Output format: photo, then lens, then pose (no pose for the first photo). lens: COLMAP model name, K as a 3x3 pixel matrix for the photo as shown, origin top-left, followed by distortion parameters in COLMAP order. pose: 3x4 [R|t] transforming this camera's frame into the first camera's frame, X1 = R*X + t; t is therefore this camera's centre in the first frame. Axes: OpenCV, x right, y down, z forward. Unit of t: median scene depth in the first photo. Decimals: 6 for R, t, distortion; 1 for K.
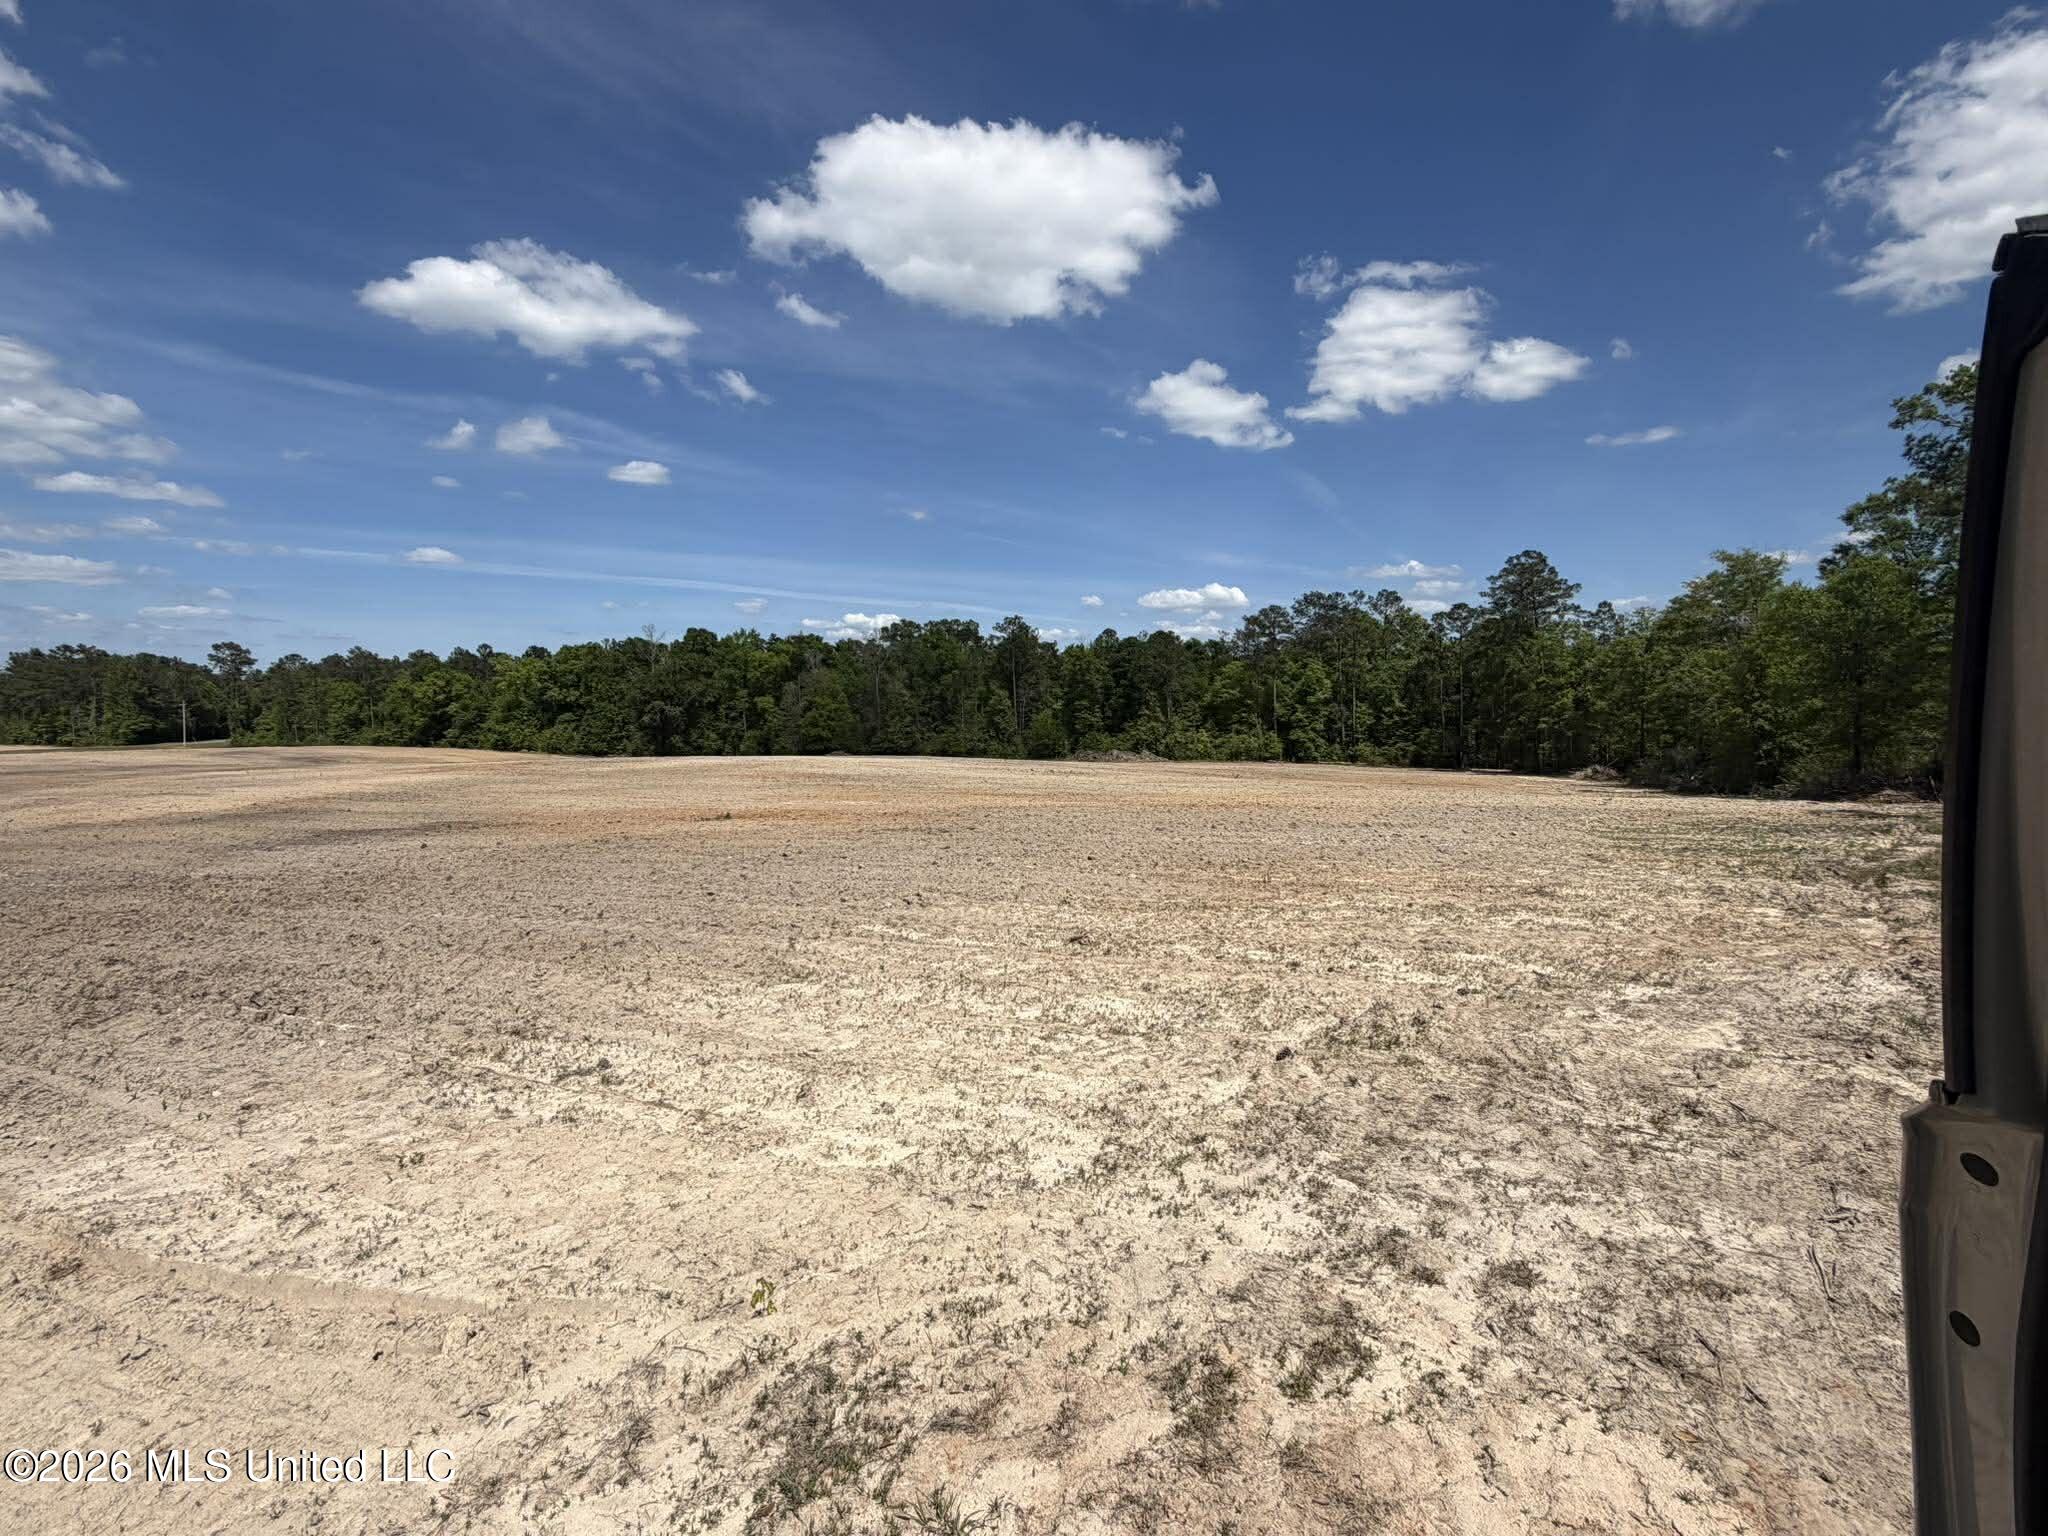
lens RADIAL K [[944.0, 0, 1033.3], [0, 944.0, 763.7], [0, 0, 1]] dist [-0.000062, -0.000324]
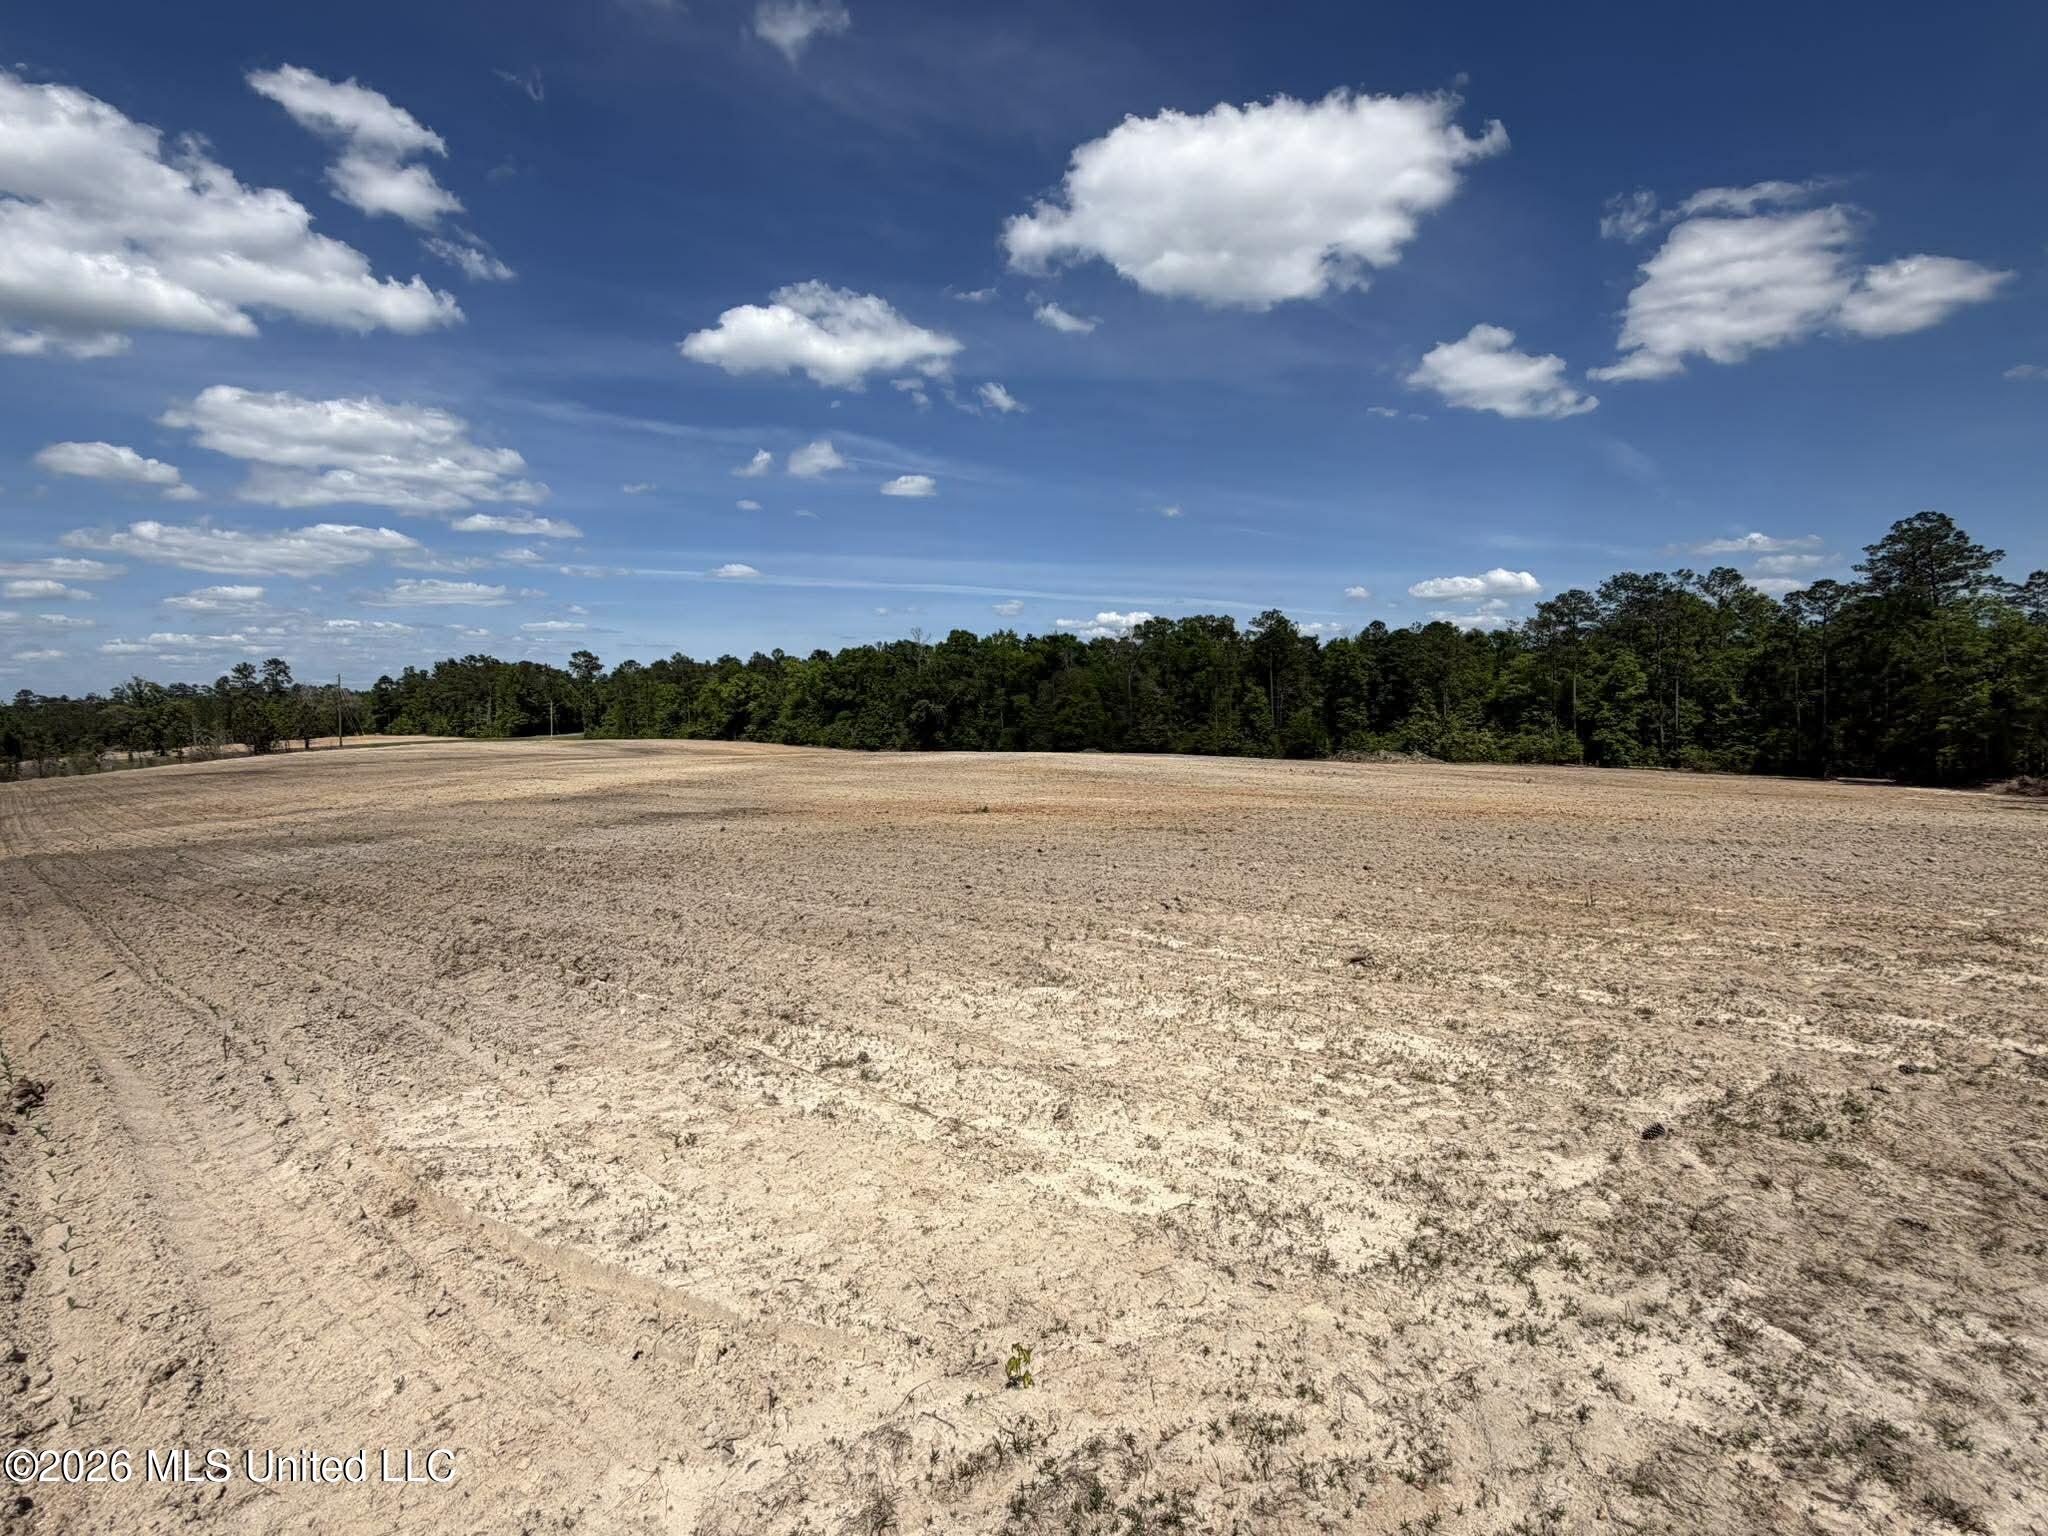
lens RADIAL K [[922.3, 0, 1017.5], [0, 922.3, 766.5], [0, 0, 1]] dist [-0.000186, 0.000044]
pose [[0.961601, 0.015261, -0.274028, -0.032281], [-0.014354, 0.999883, 0.005312, 0.004860], [0.274077, -0.001175, 0.961707, 0.093565]]
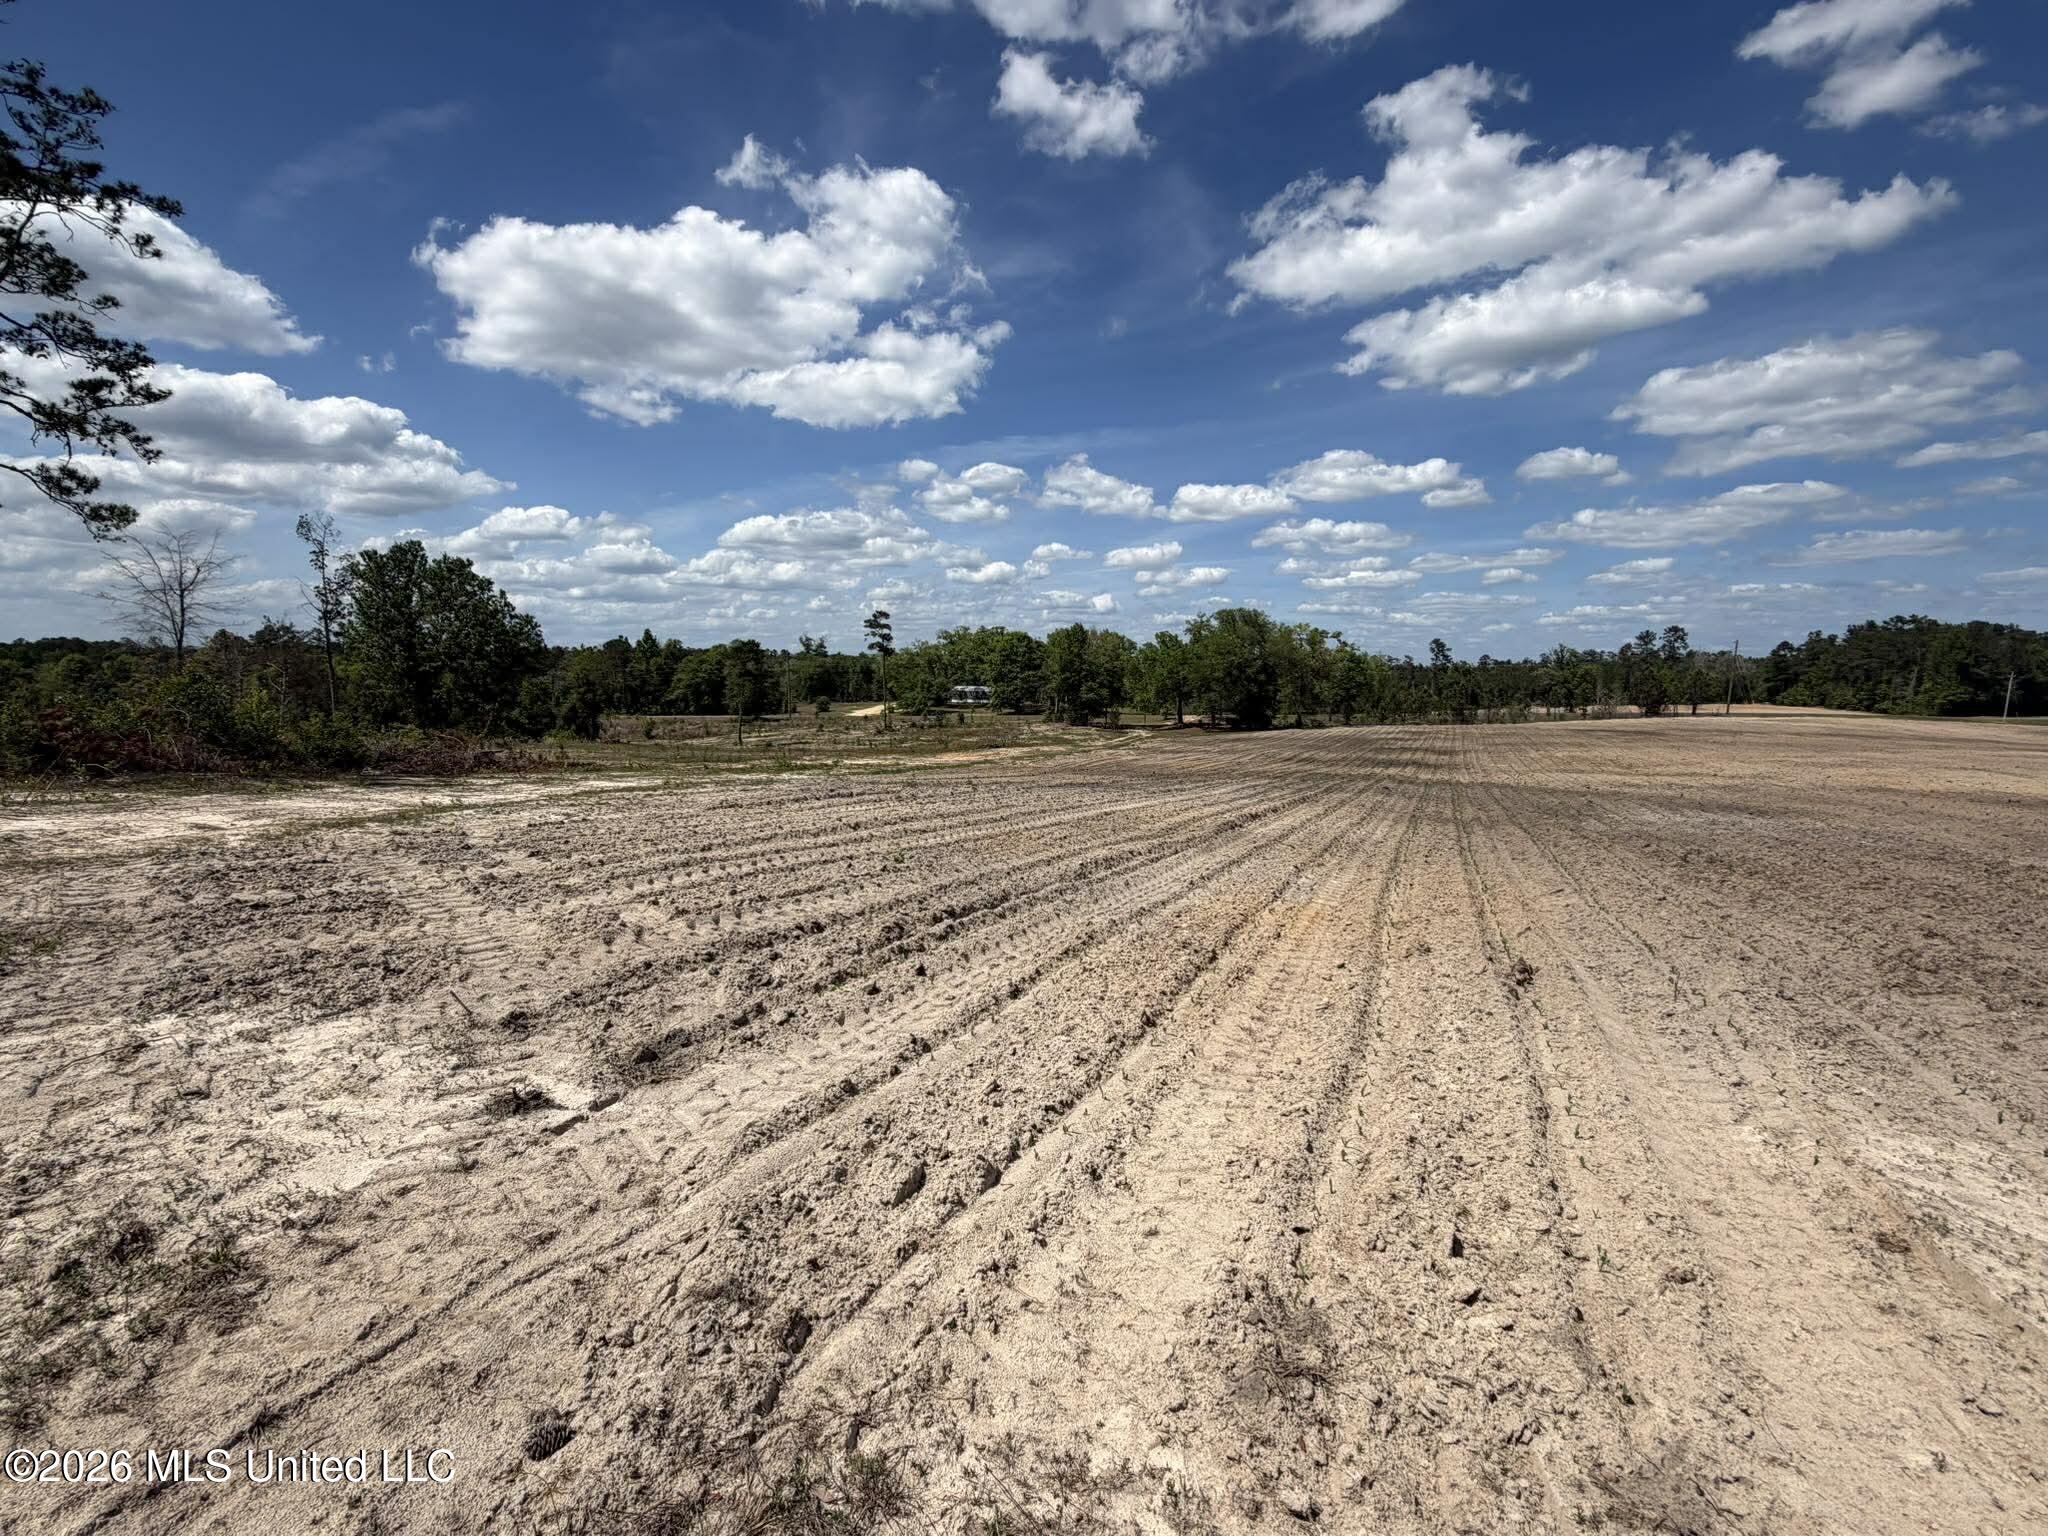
lens RADIAL K [[922.2, 0, 1031.5], [0, 922.2, 764.1], [0, 0, 1]] dist [0.000649, -0.000538]
pose [[0.047557, 0.111892, -0.992582, -0.107649], [-0.084893, 0.990564, 0.107597, 0.015031], [0.995254, 0.079146, 0.056607, 0.021768]]
